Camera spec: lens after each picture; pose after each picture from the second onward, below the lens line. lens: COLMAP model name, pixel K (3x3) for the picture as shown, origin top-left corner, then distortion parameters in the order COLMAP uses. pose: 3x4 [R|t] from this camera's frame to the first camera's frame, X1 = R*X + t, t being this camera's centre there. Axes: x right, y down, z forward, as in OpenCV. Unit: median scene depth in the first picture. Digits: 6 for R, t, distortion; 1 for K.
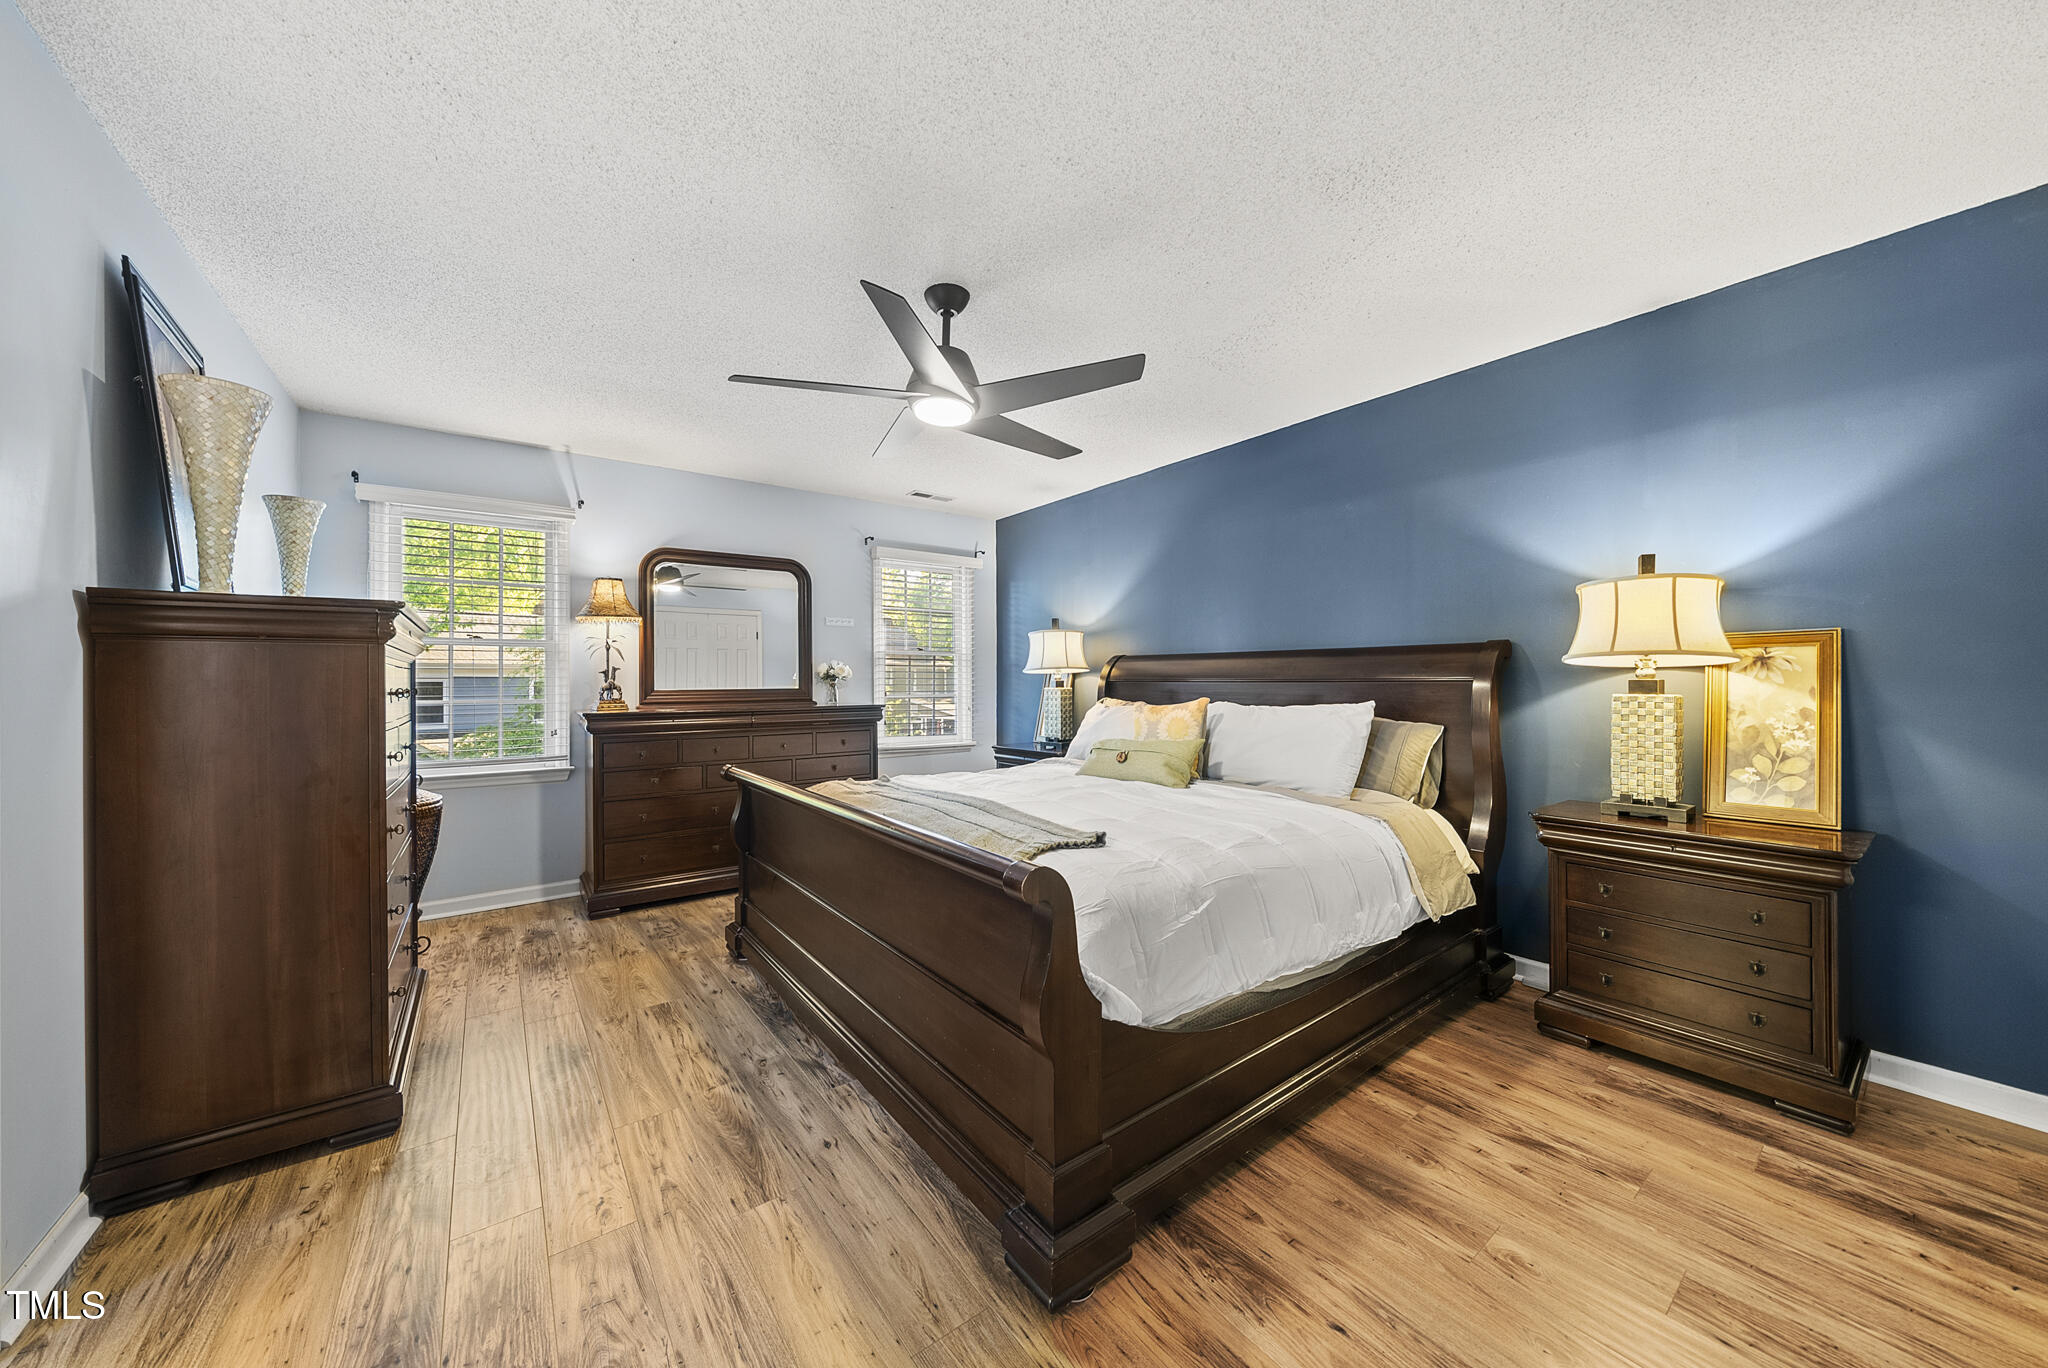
lens RADIAL K [[703.5, 0, 1007.5], [0, 703.5, 678.6], [0, 0, 1]] dist [-0.005571, 0.000054]
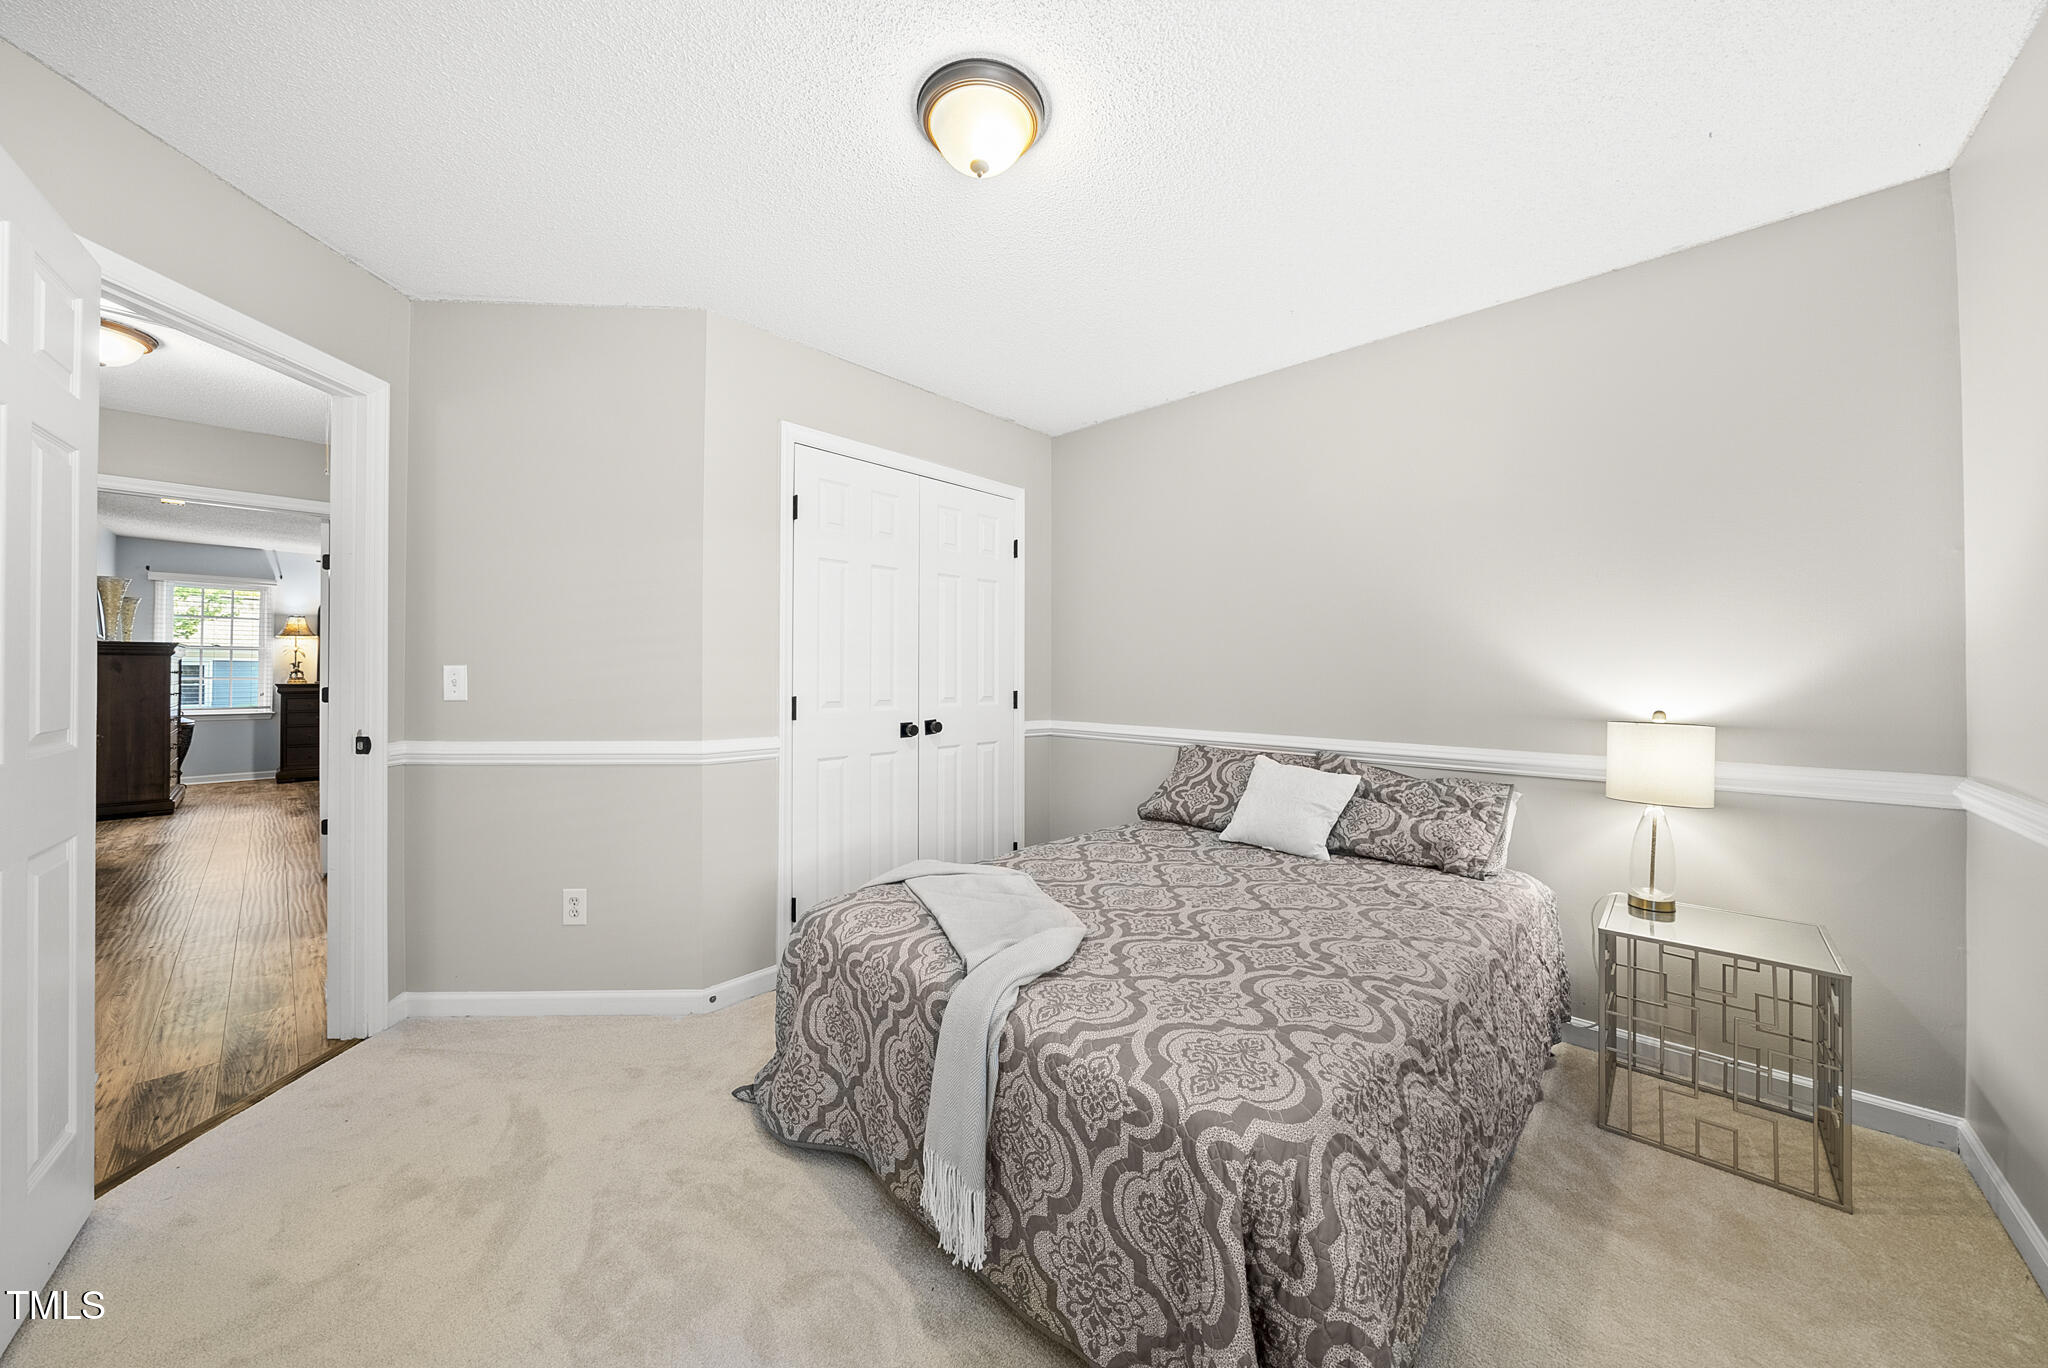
lens RADIAL K [[703.5, 0, 1001.7], [0, 703.5, 664.2], [0, 0, 1]] dist [-0.005571, 0.000054]
pose [[0.985461, 0.013936, 0.169328, 1.078121], [-0.012615, 0.999881, -0.008879, -0.015778], [-0.169432, 0.006614, 0.985520, -1.301615]]
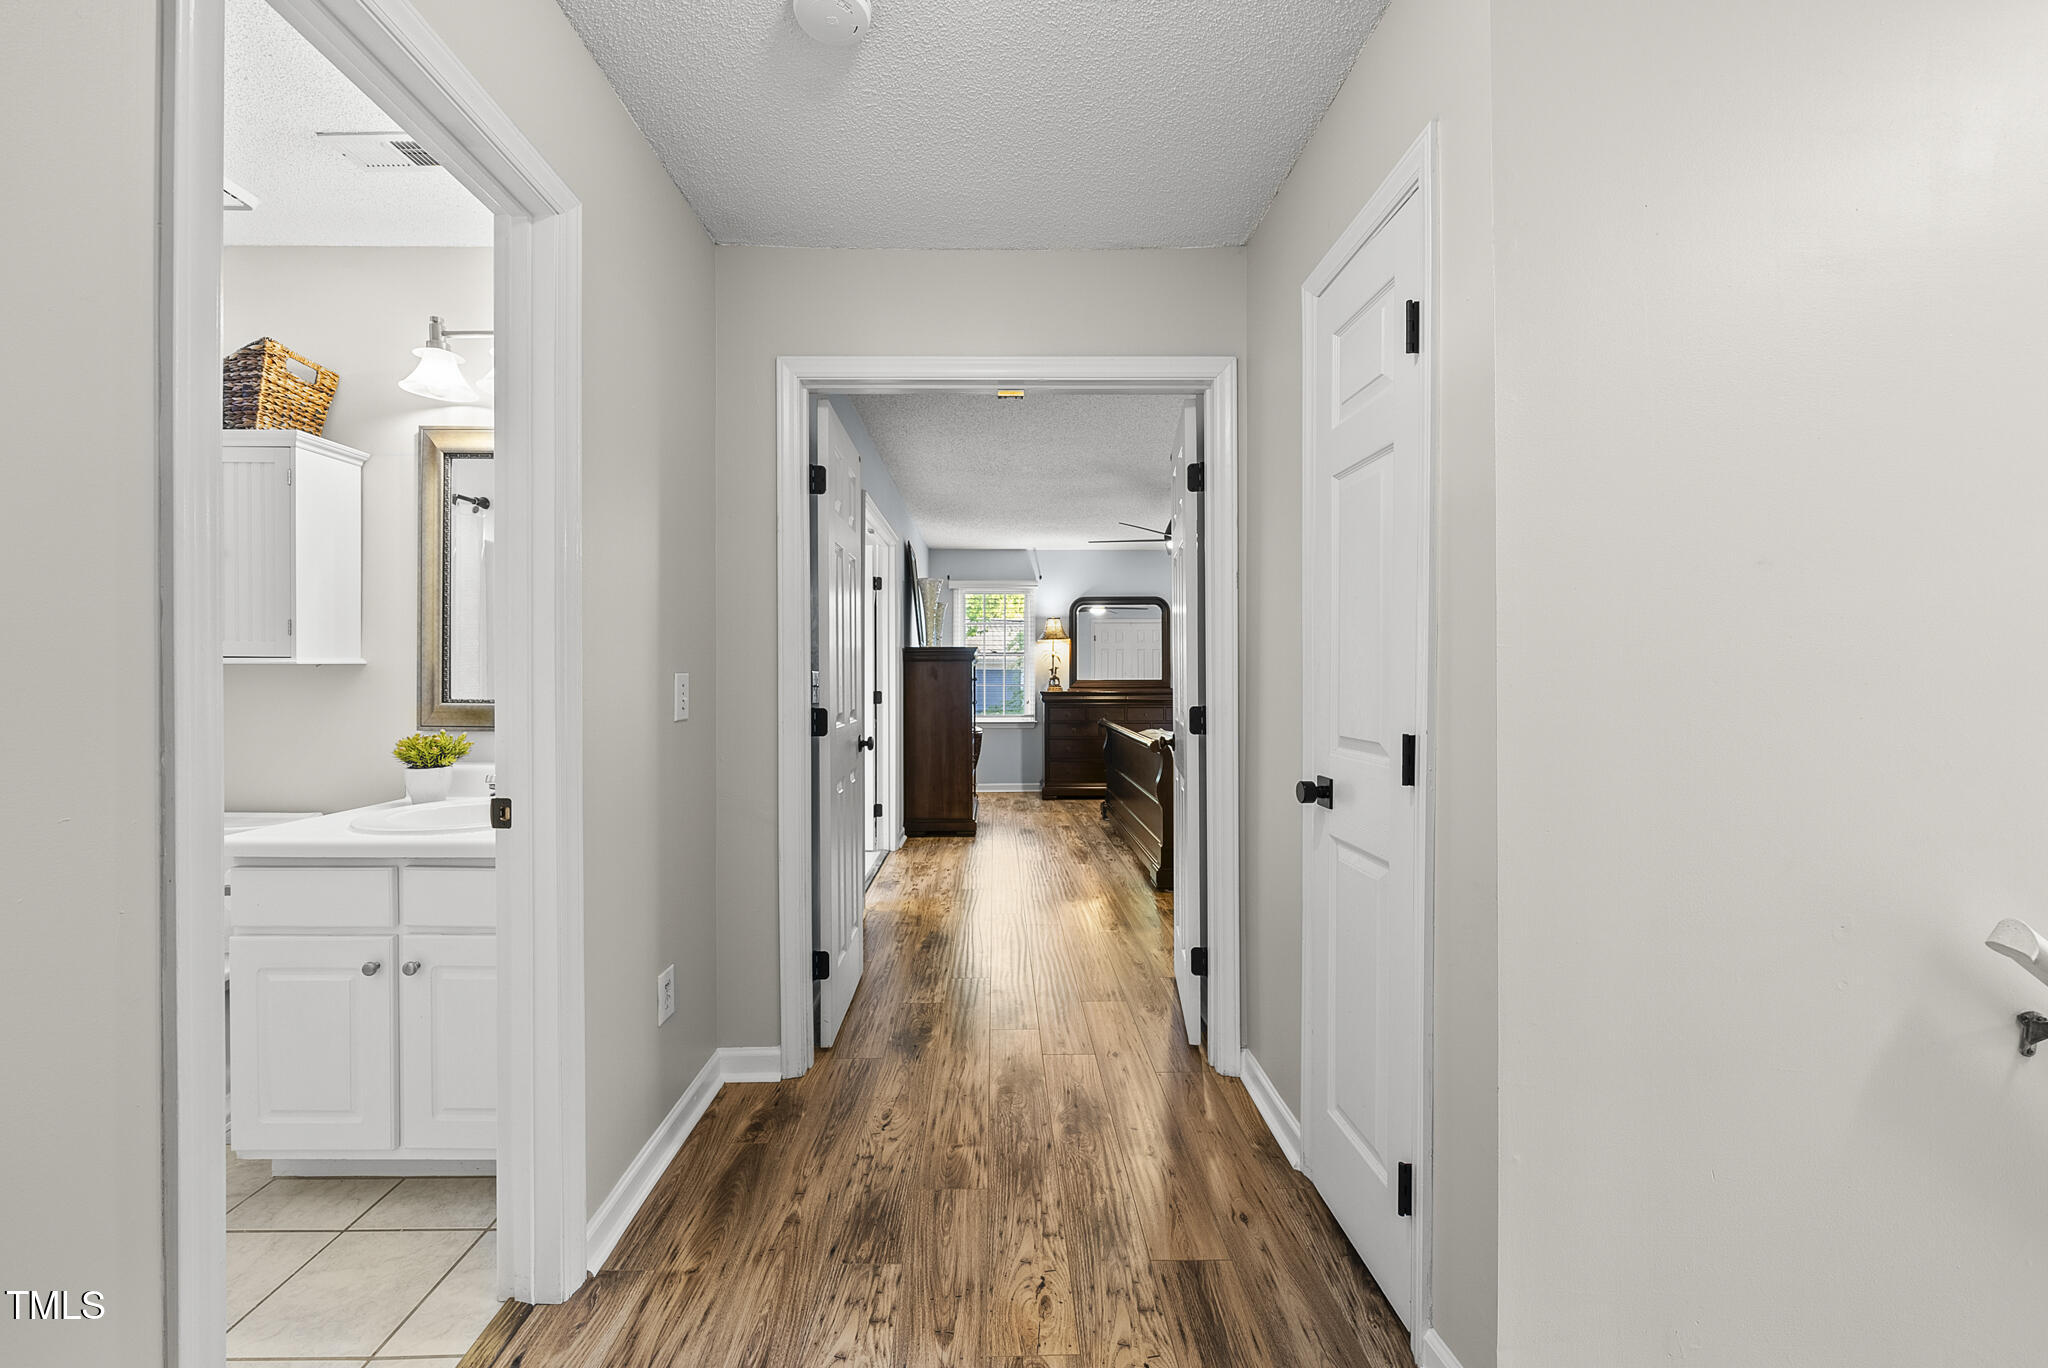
lens RADIAL K [[759.8, 0, 1008.0], [0, 759.8, 676.3], [0, 0, 1]] dist [-0.003128, -0.000137]
pose [[0.816033, 0.004956, -0.577985, 0.482951], [-0.001446, 0.999978, 0.006534, -0.004676], [0.578004, -0.004497, 0.816022, -0.686246]]
